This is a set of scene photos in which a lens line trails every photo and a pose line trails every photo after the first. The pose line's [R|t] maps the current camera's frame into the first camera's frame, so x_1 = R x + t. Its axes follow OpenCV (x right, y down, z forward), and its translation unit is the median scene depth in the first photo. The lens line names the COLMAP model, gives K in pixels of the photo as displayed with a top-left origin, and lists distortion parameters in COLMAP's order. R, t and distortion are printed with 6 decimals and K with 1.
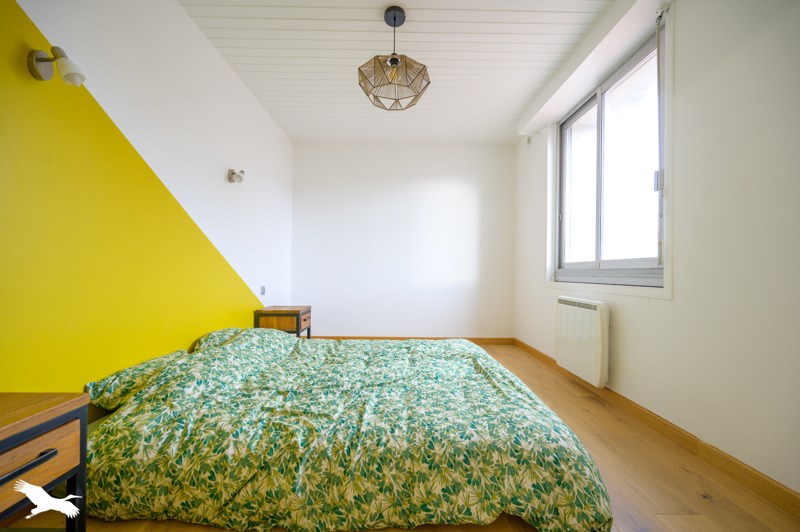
lens RADIAL K [[316.5, 0, 400.0], [0, 316.5, 266.0], [0, 0, 1]] dist [-0.000278, -0.000131]
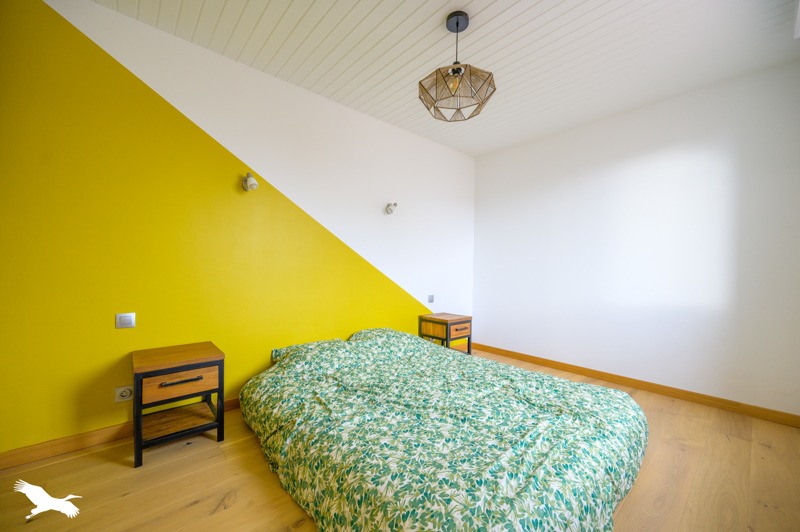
lens RADIAL K [[316.5, 0, 400.0], [0, 316.5, 266.0], [0, 0, 1]] dist [-0.000278, -0.000131]
pose [[0.649140, -0.006571, -0.760640, 0.788989], [0.007411, 0.999970, -0.002314, -0.085707], [0.760633, -0.004136, 0.649169, 0.350888]]
